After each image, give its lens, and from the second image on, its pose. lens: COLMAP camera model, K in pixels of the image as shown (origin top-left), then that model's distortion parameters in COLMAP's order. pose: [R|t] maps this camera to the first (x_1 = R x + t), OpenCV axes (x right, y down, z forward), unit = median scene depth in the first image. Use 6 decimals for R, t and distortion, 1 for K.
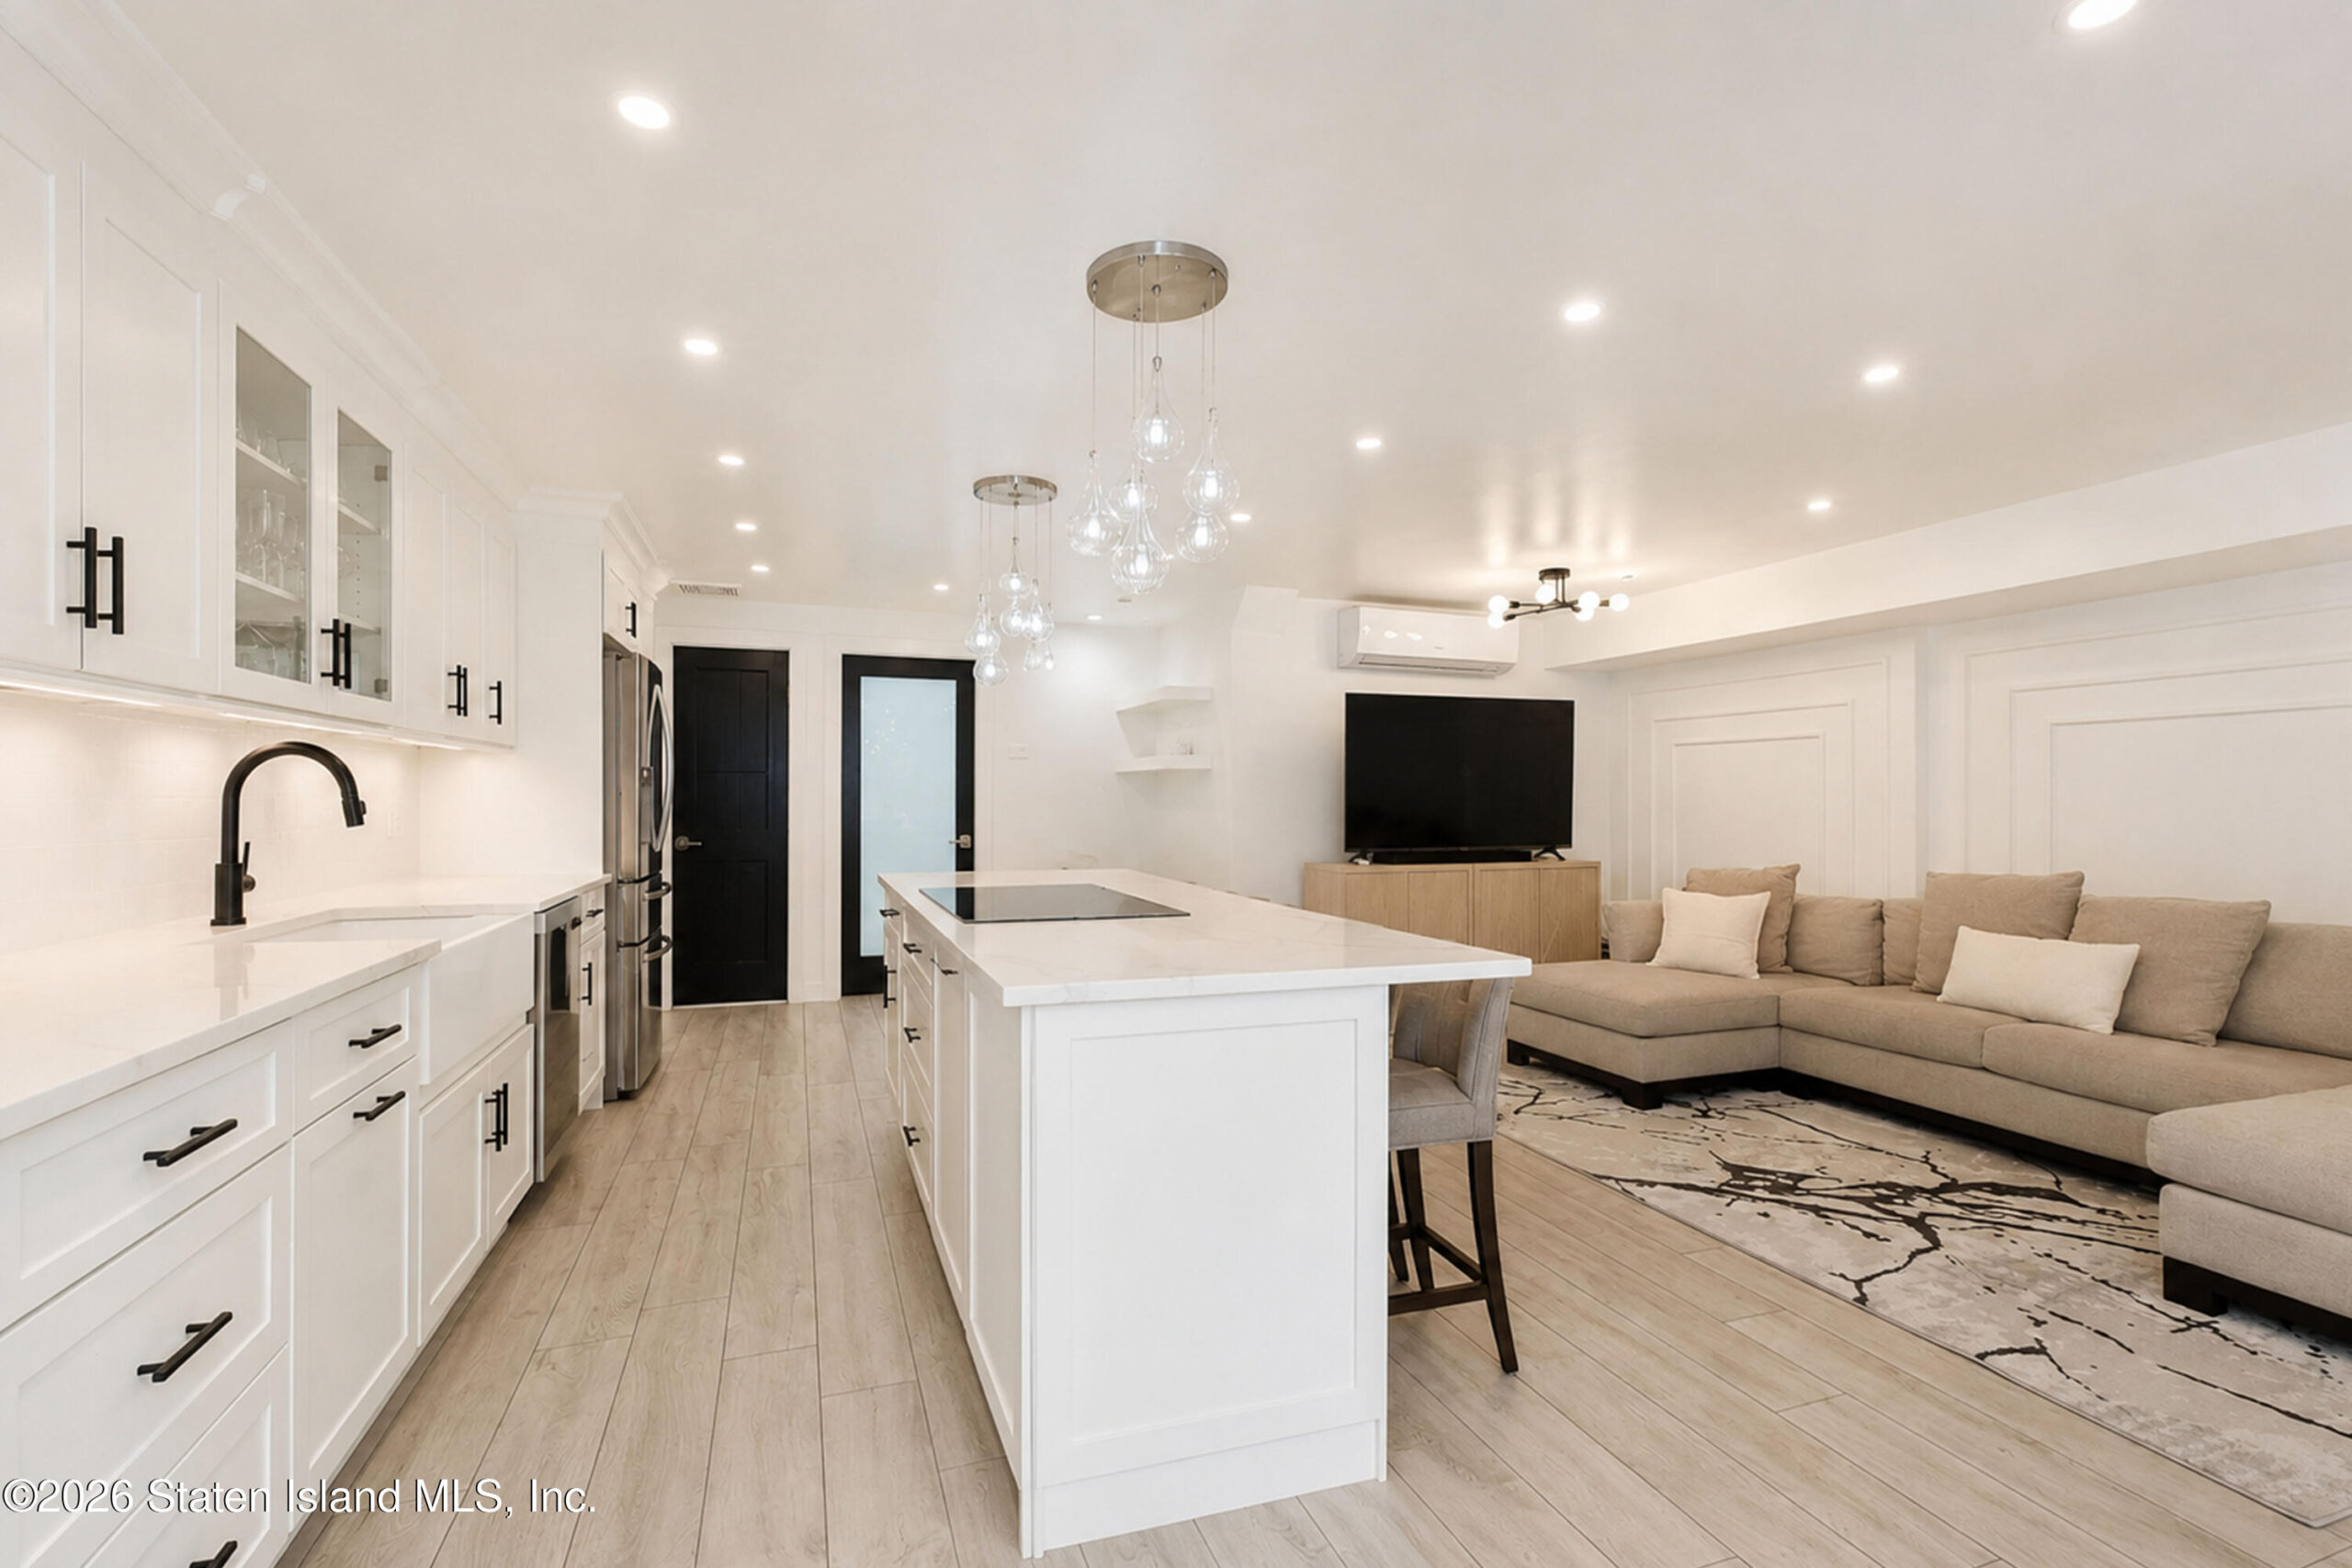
lens RADIAL K [[1028.1, 0, 1176.0], [0, 1028.1, 784.0], [0, 0, 1]] dist [0.012636, 0.000334]
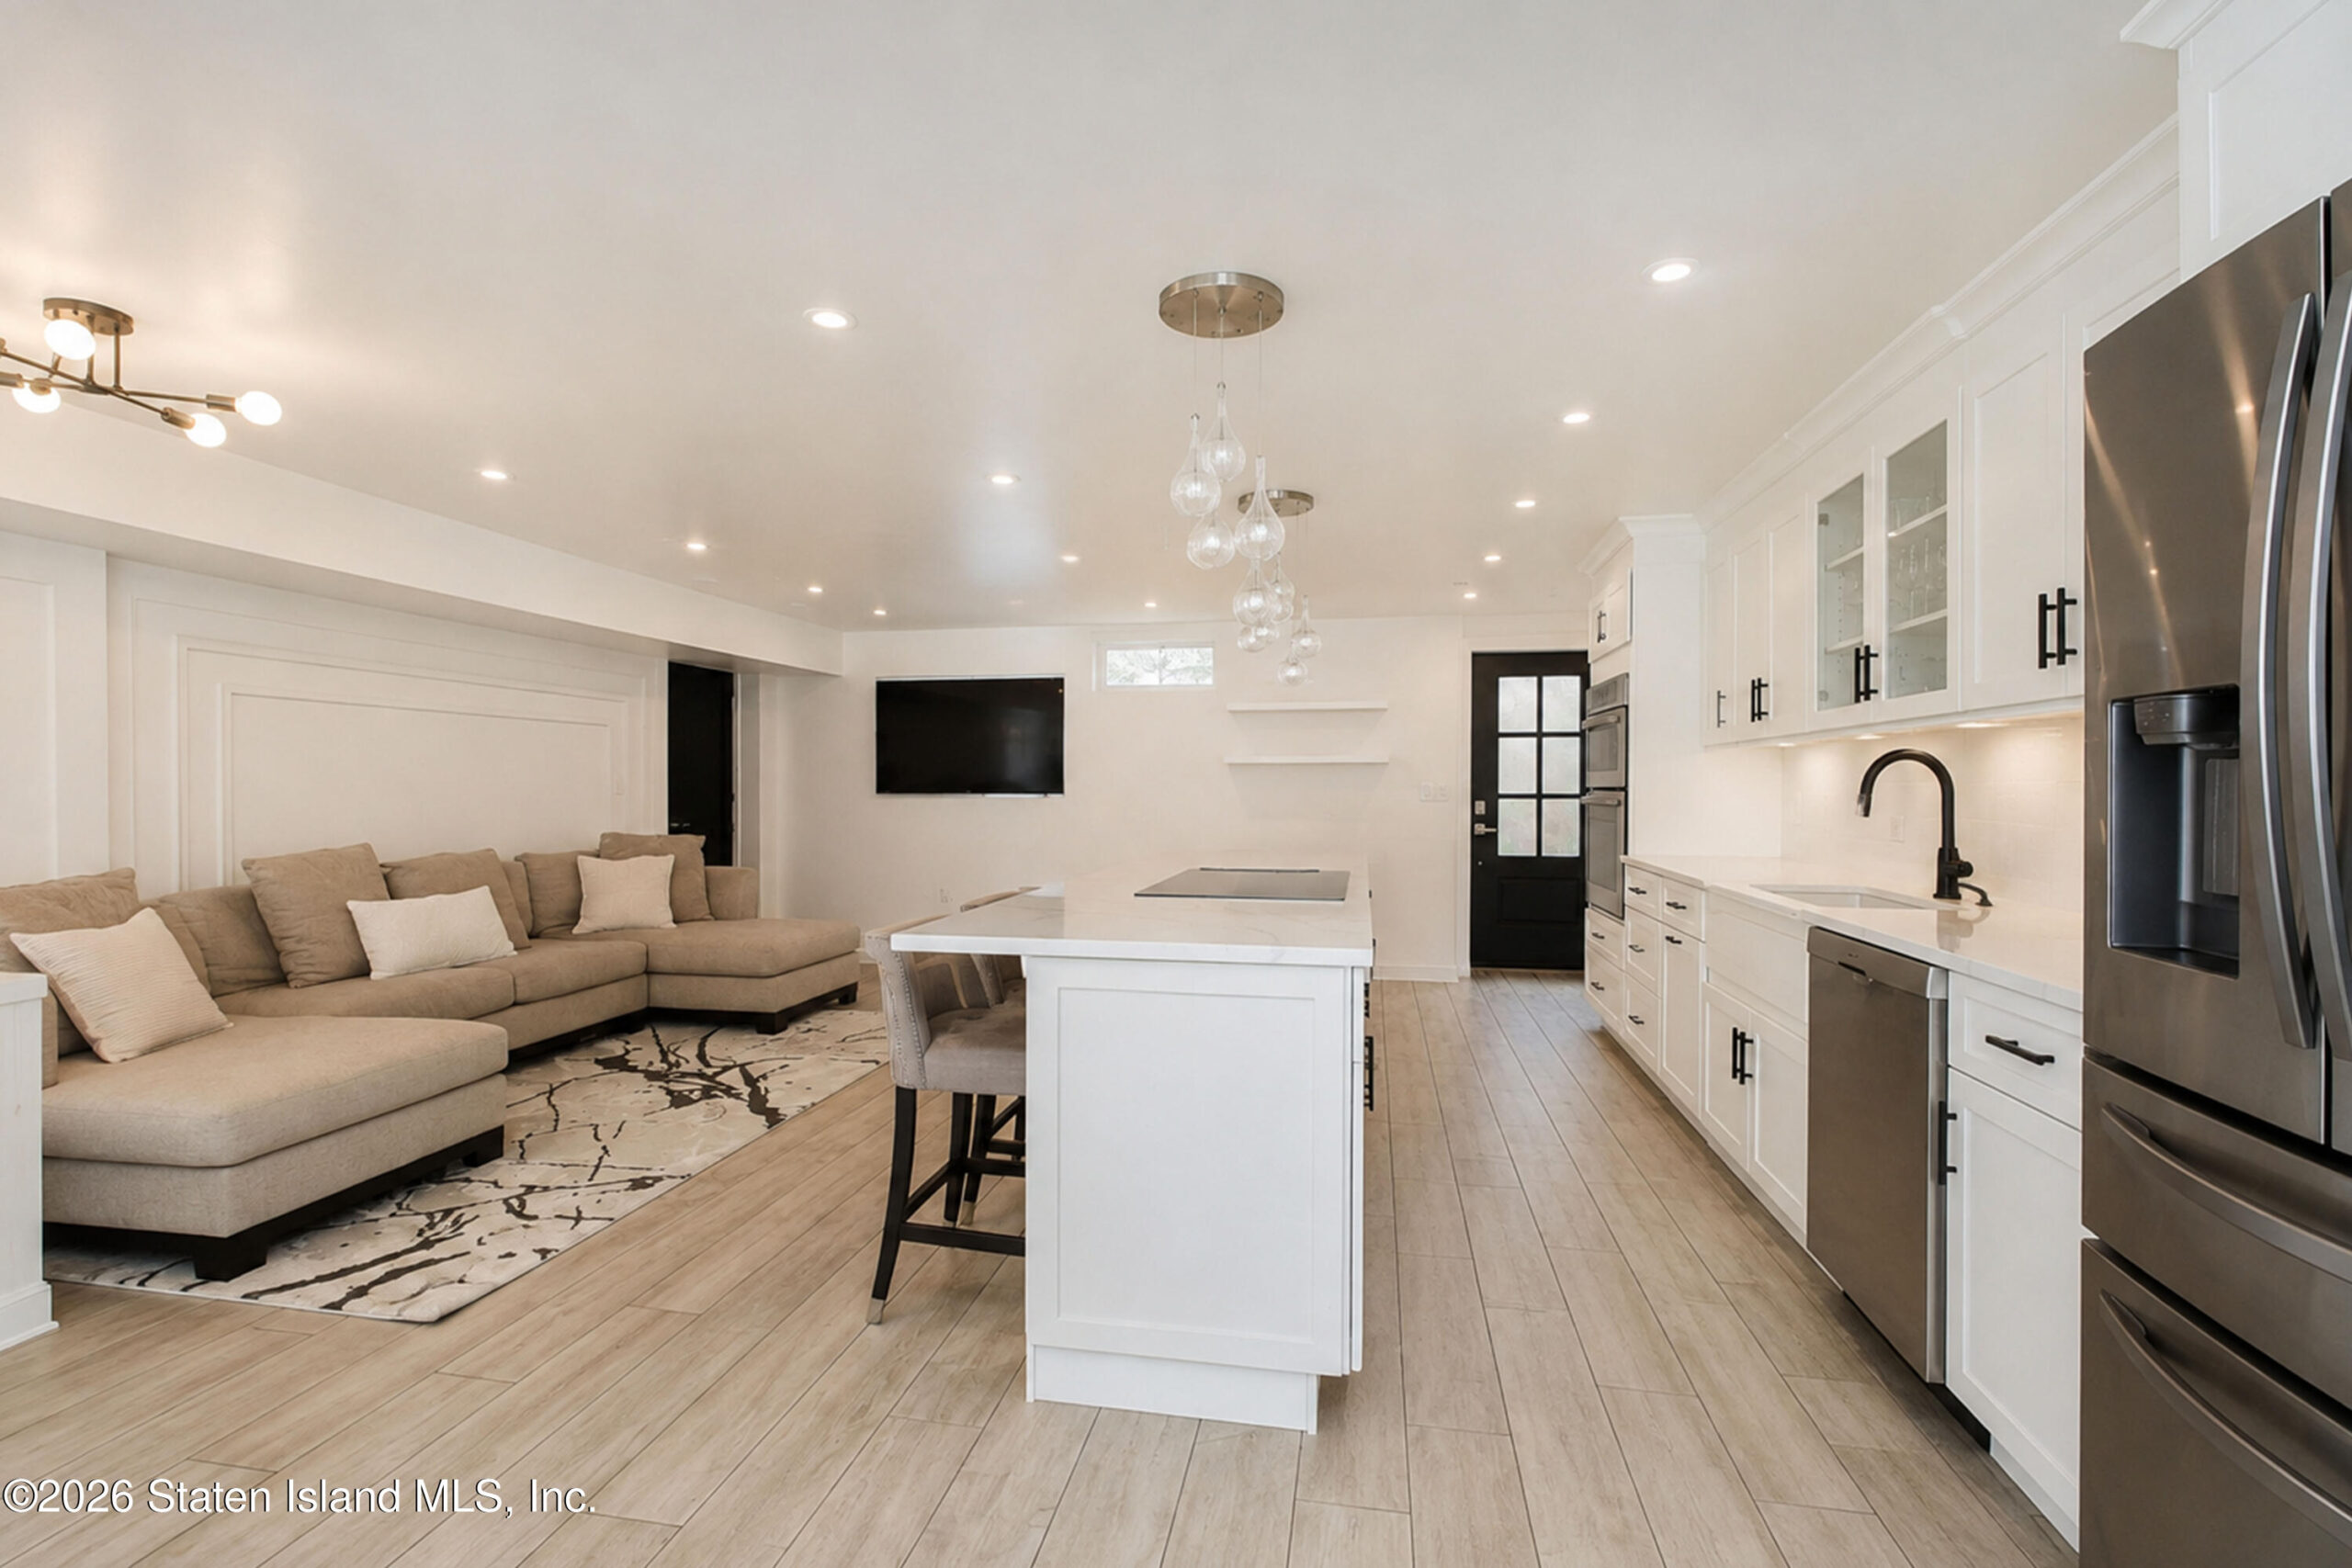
lens RADIAL K [[975.8, 0, 1168.8], [0, 975.8, 786.7], [0, 0, 1]] dist [0.012569, 0.000023]
pose [[-0.856732, -0.008781, 0.515687, -0.403983], [-0.010682, 0.999943, -0.000720, 0.007436], [-0.515652, -0.006125, -0.856777, 1.365452]]
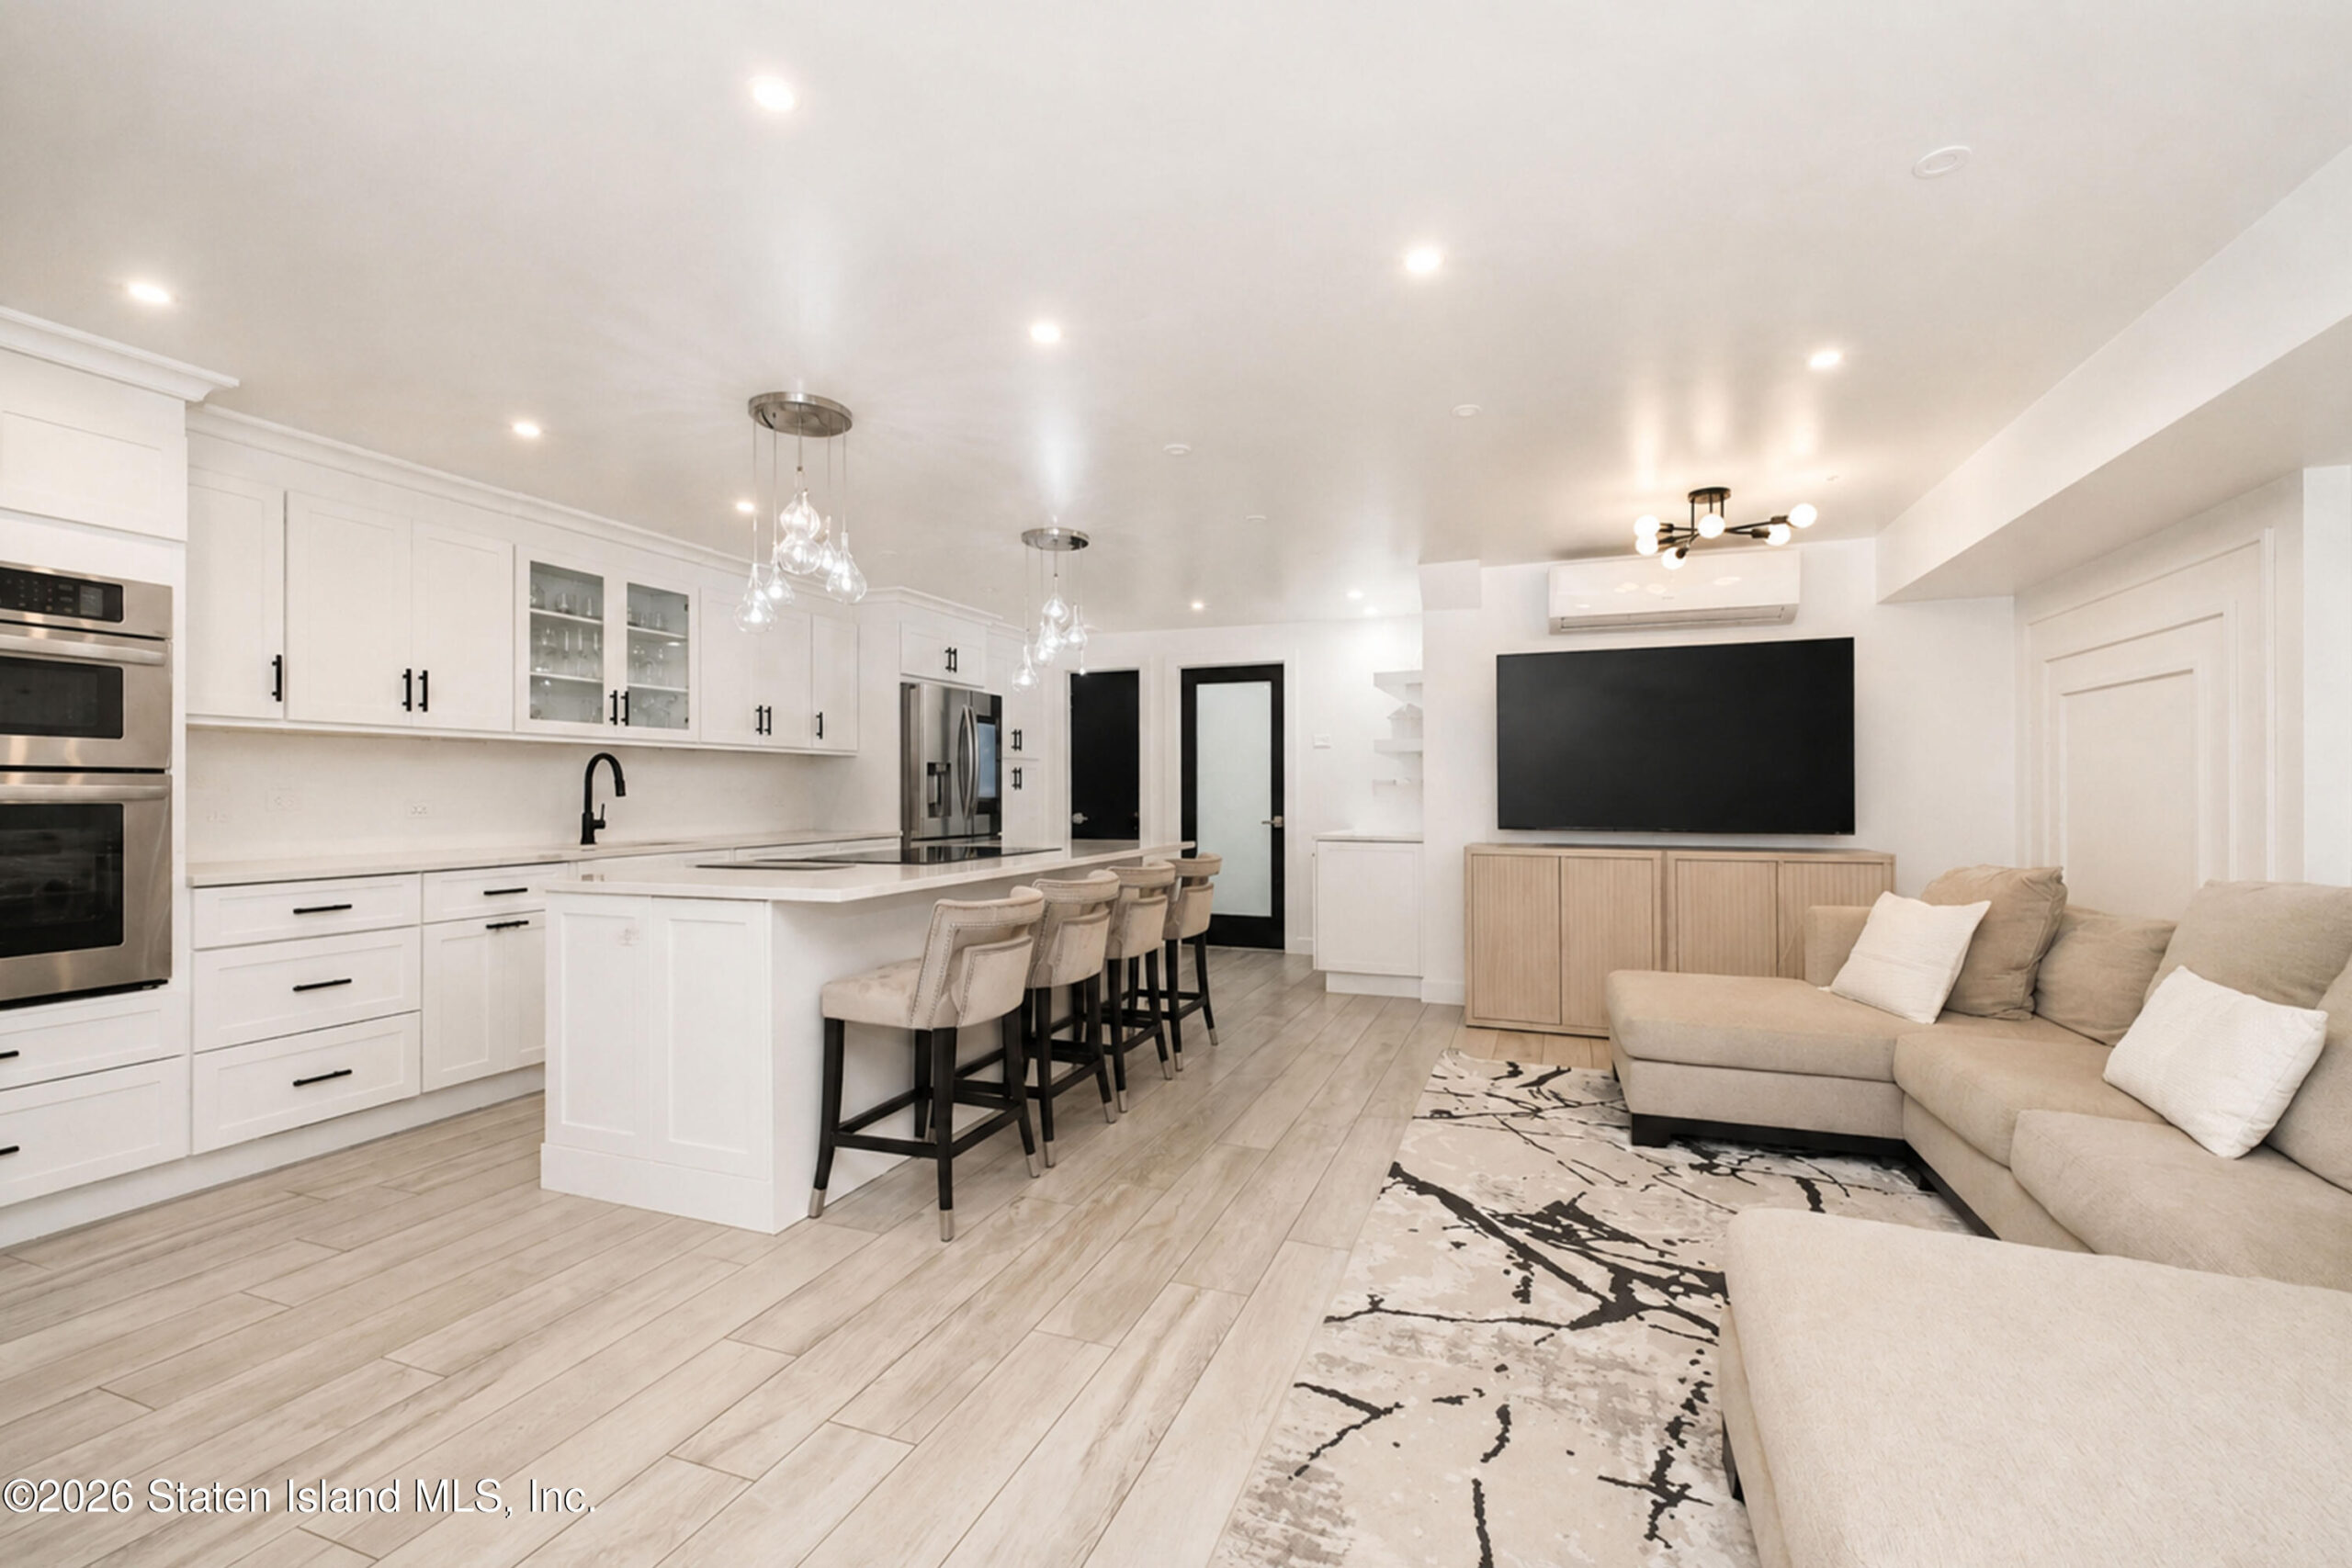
lens RADIAL K [[975.8, 0, 1168.8], [0, 975.8, 786.7], [0, 0, 1]] dist [0.012569, 0.000023]
pose [[0.750334, -0.011536, -0.660959, 0.678356], [0.017118, 0.999852, 0.001982, 0.020912], [0.660838, -0.012802, 0.750420, 0.168105]]
